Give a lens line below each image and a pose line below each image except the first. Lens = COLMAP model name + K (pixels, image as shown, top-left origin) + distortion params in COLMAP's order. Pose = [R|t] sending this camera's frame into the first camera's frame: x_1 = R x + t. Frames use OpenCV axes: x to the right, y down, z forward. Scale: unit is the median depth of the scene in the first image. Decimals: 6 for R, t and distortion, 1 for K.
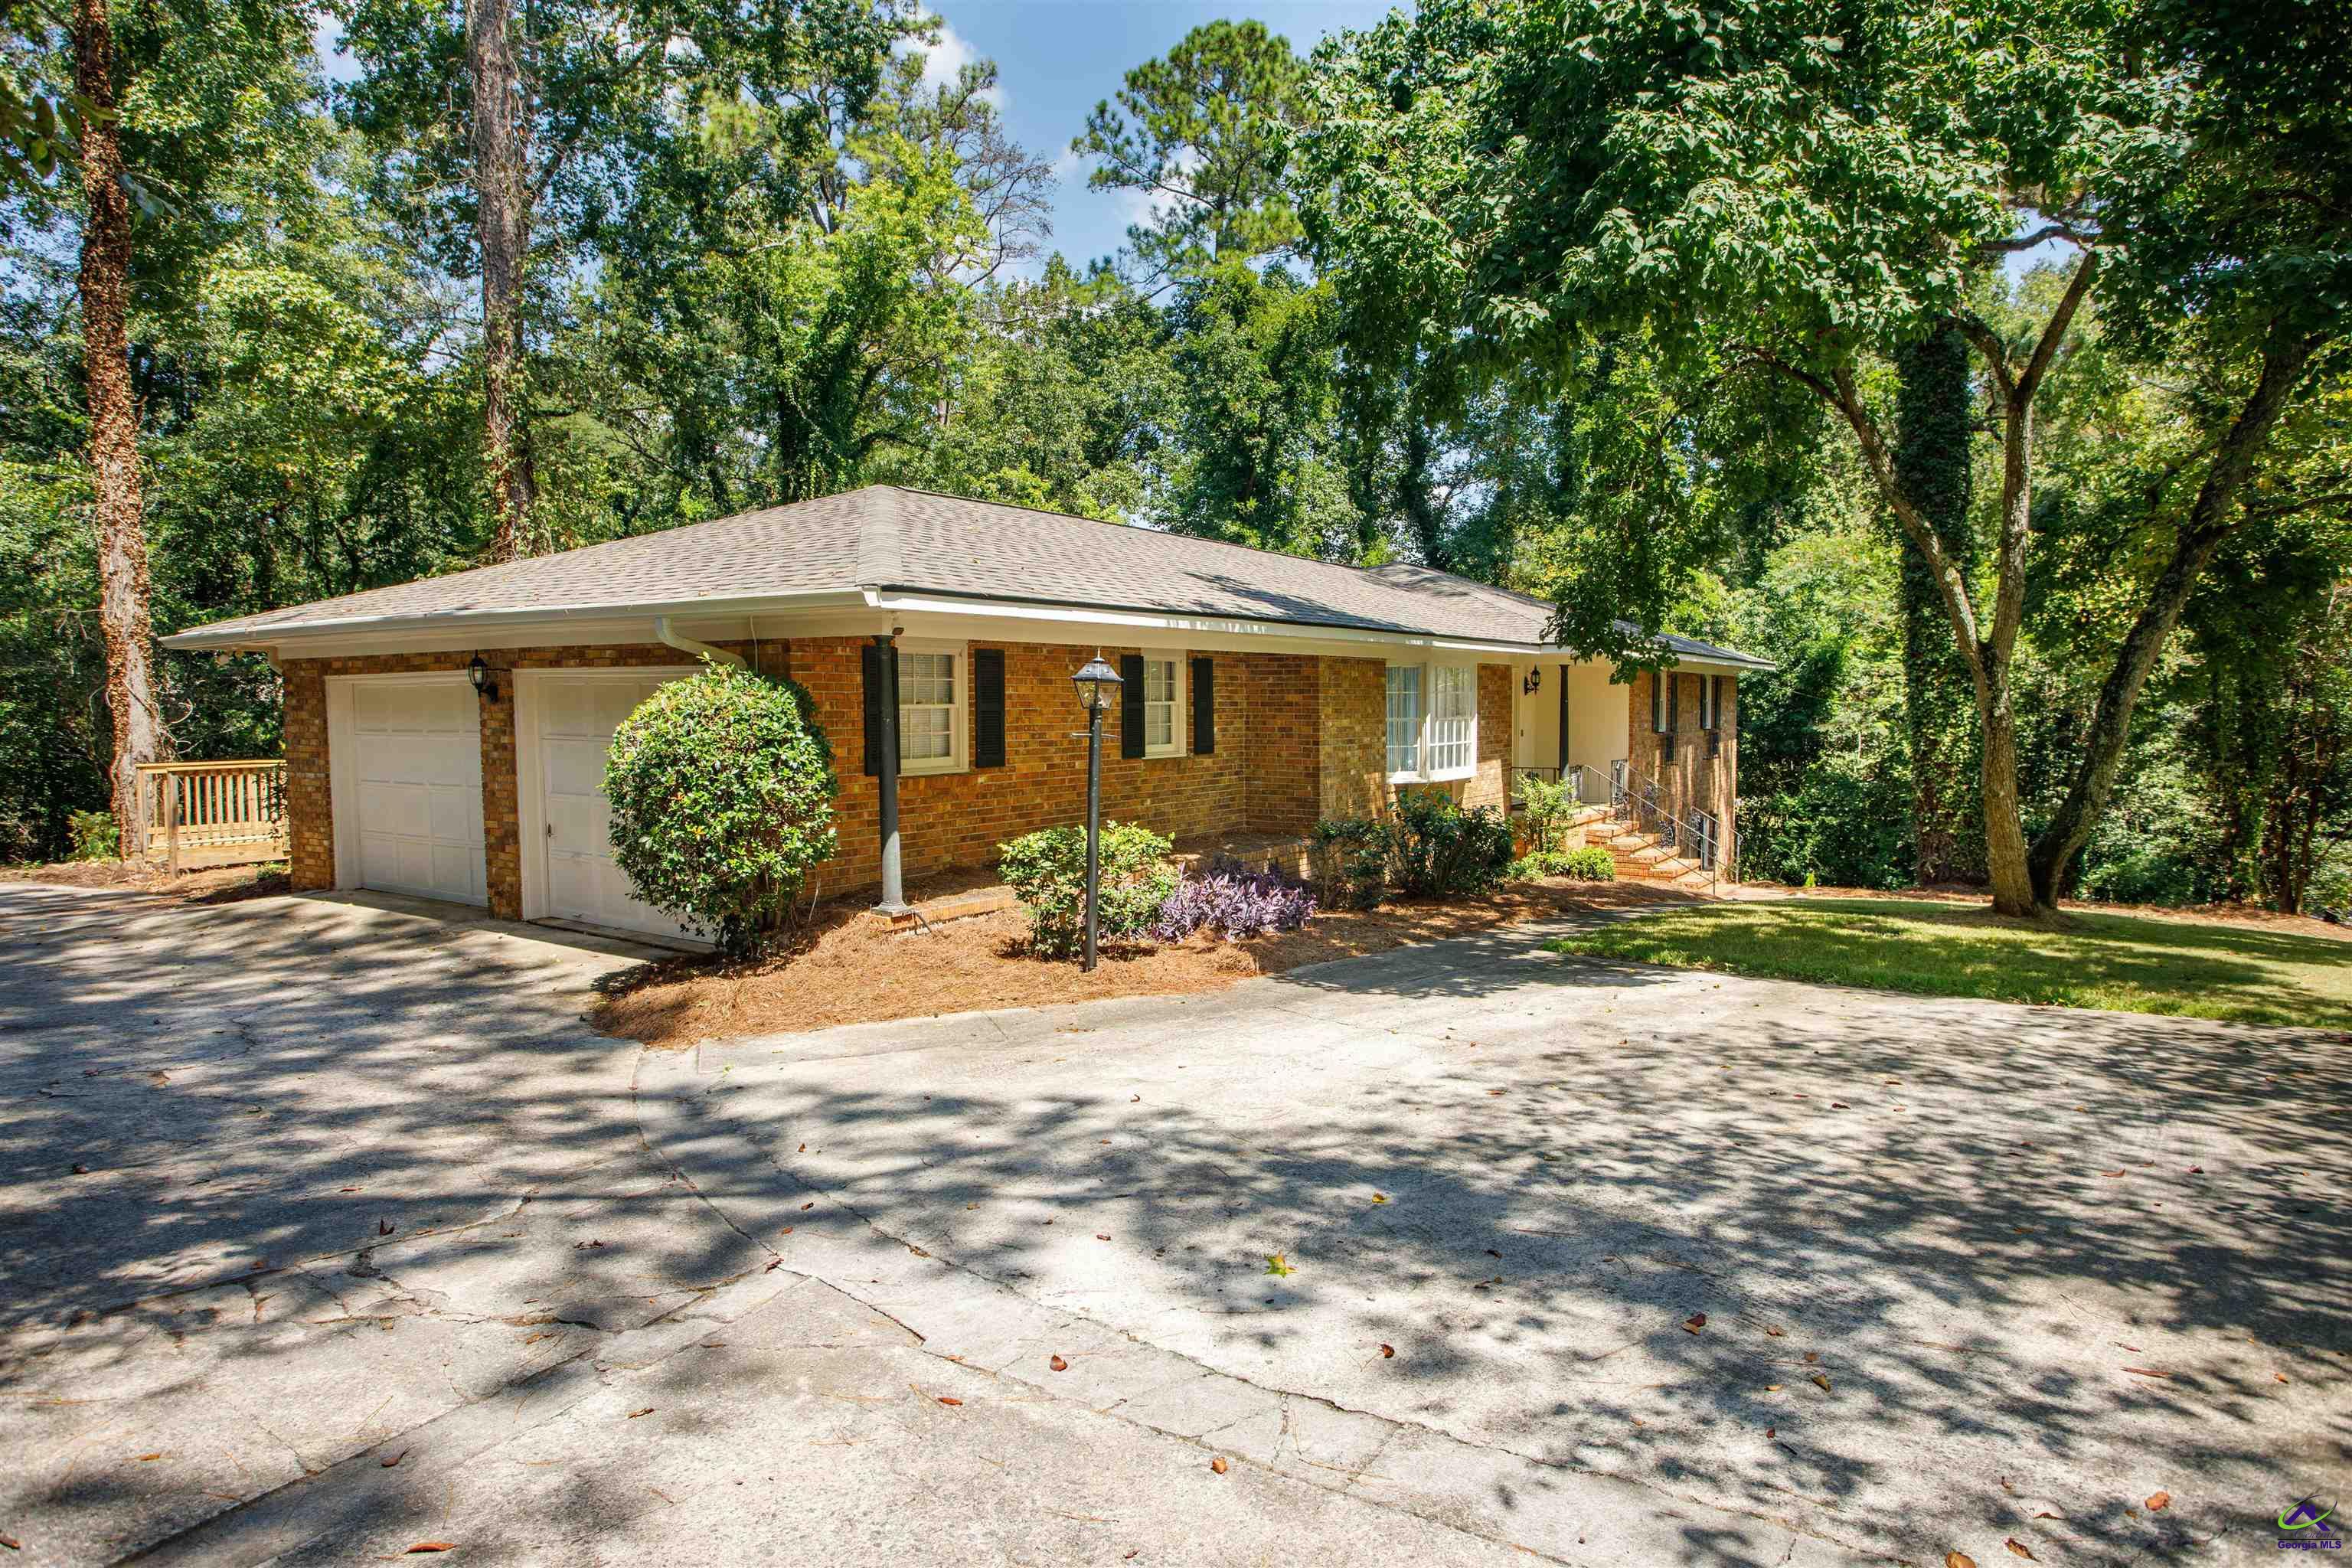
lens RADIAL K [[1369.8, 0, 1176.0], [0, 1369.8, 784.0], [0, 0, 1]] dist [-0.039193, 0.001390]
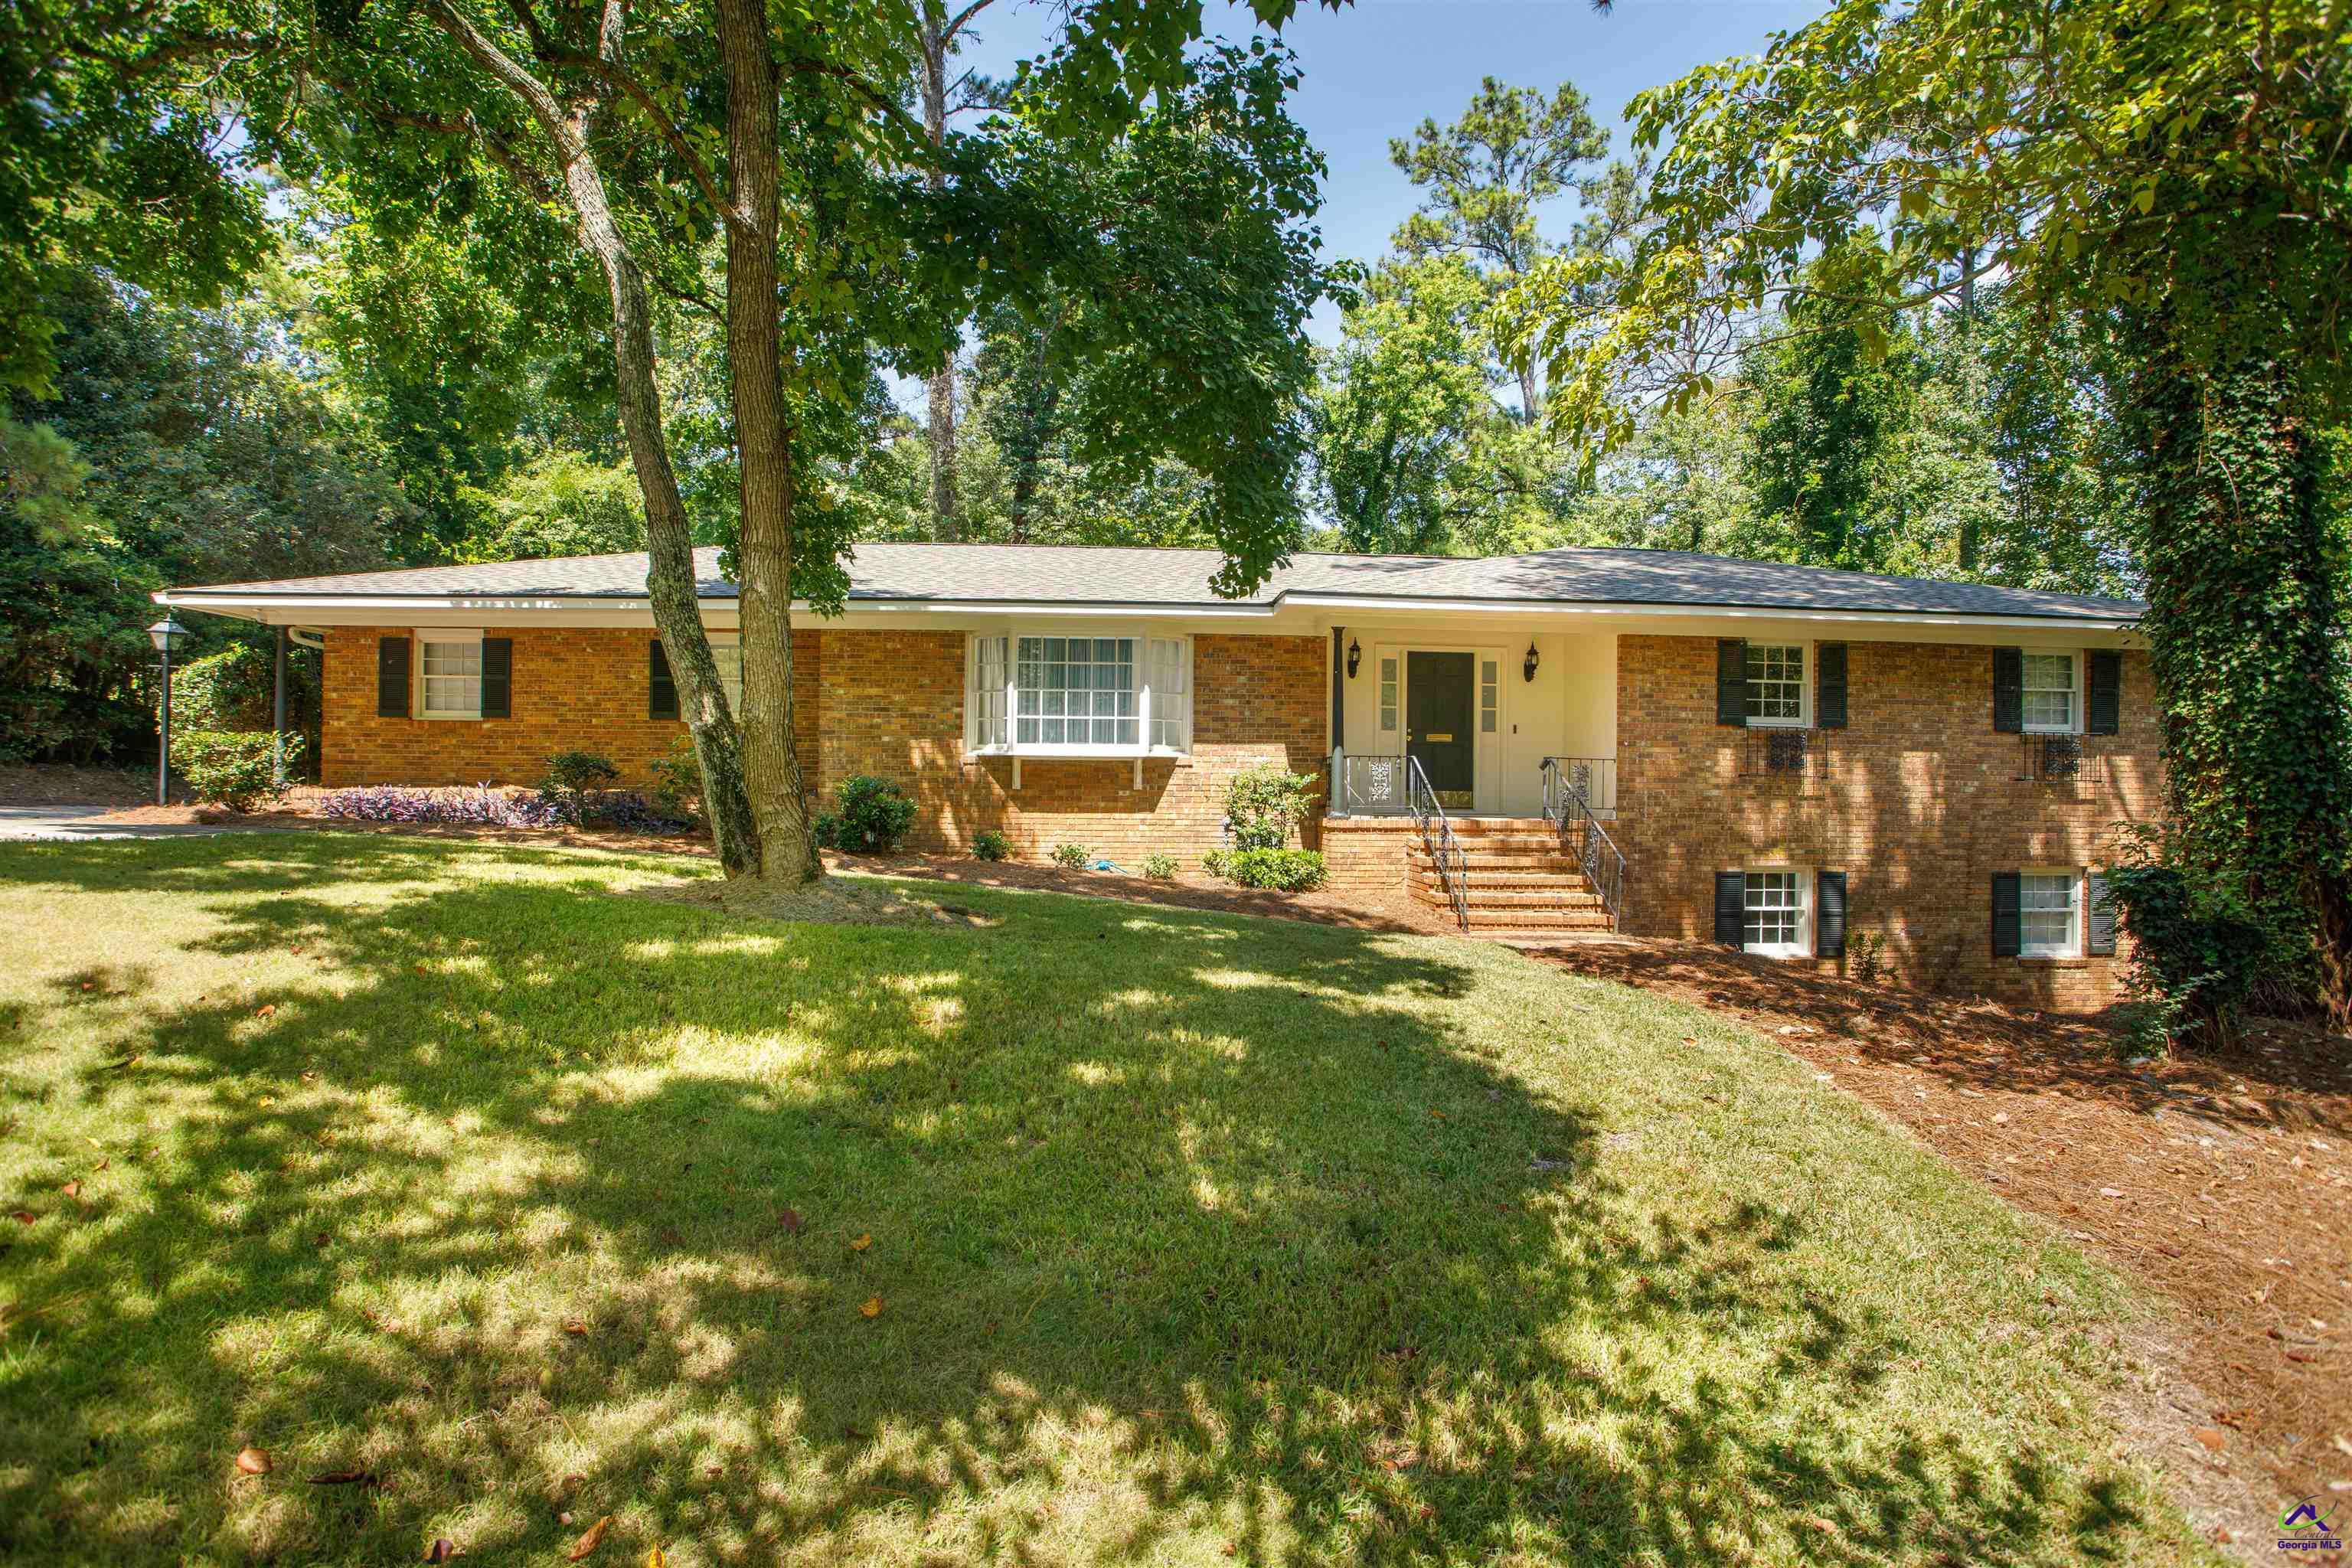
lens RADIAL K [[1180.0, 0, 1238.5], [0, 1180.0, 794.0], [0, 0, 1]] dist [-0.062898, 0.000057]
pose [[0.613141, 0.005809, -0.789952, 0.731871], [-0.059610, 0.997462, -0.038932, 0.038507], [0.787721, 0.070960, 0.611931, 0.481781]]
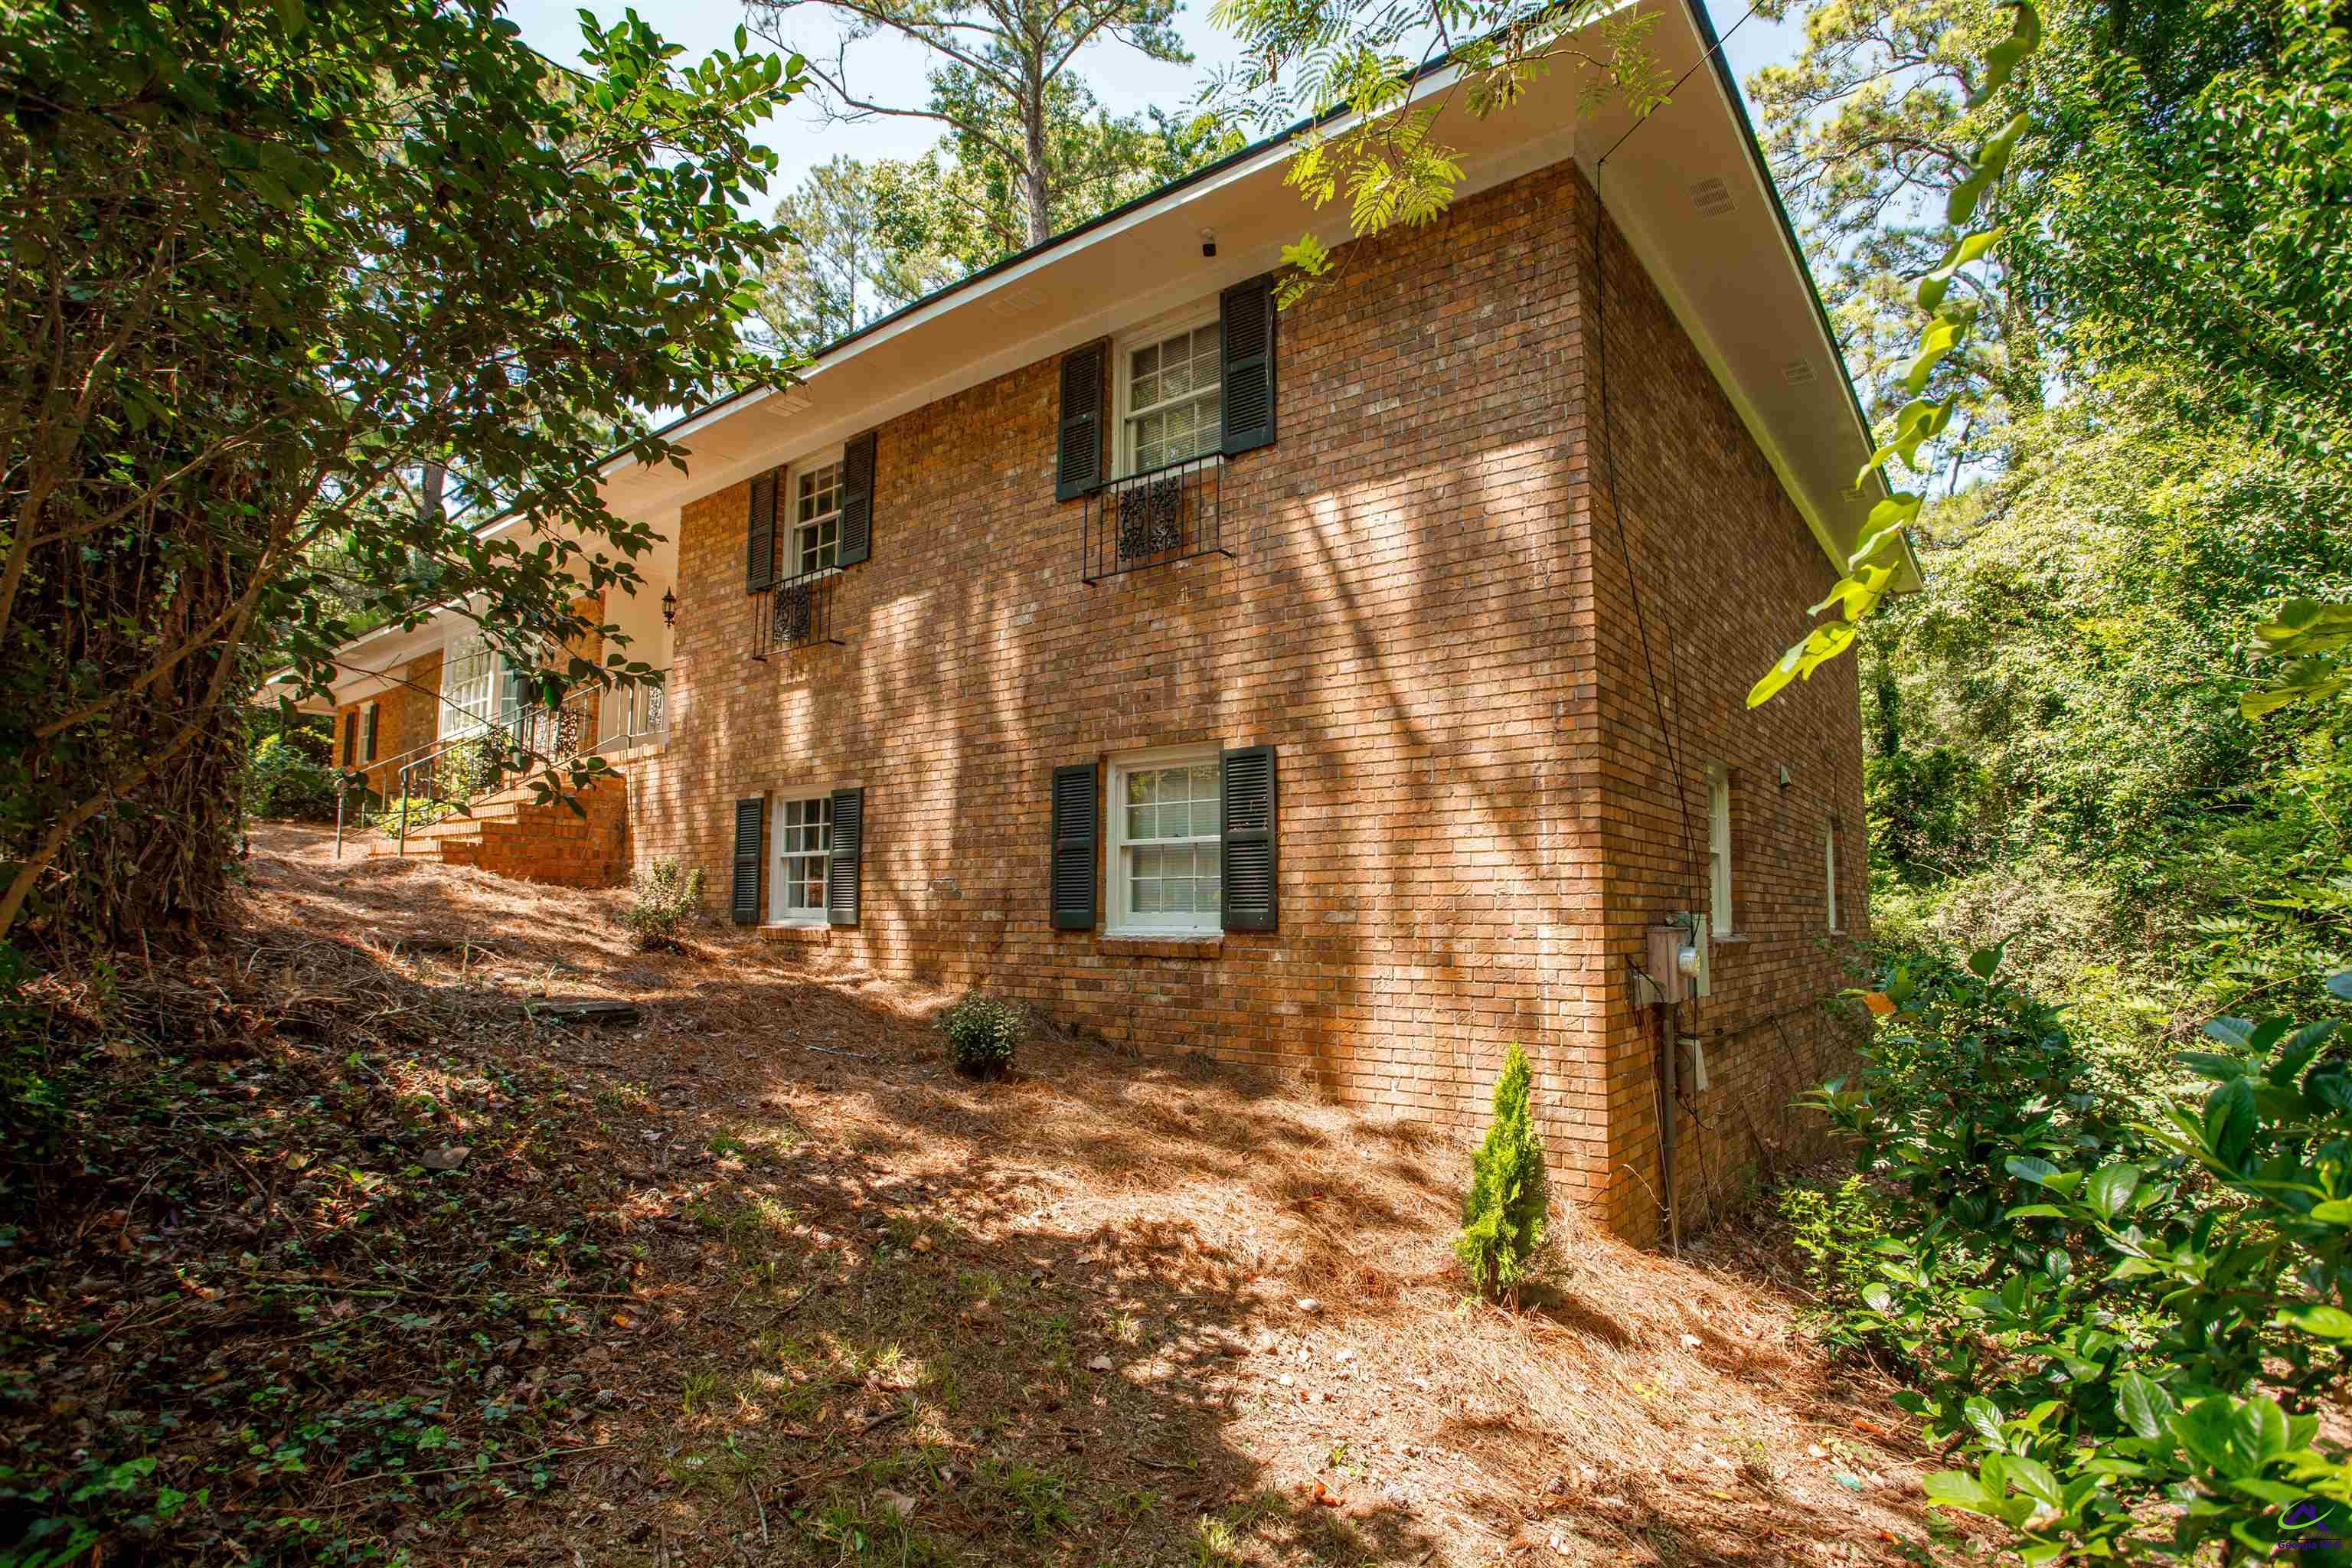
lens RADIAL K [[1173.5, 0, 1168.9], [0, 1173.5, 792.8], [0, 0, 1]] dist [-0.060285, 0.027844]
pose [[-0.086980, -0.104382, -0.990726, 0.817375], [-0.067945, 0.992801, -0.098636, 0.071098], [0.993890, 0.058735, -0.093446, 1.304600]]
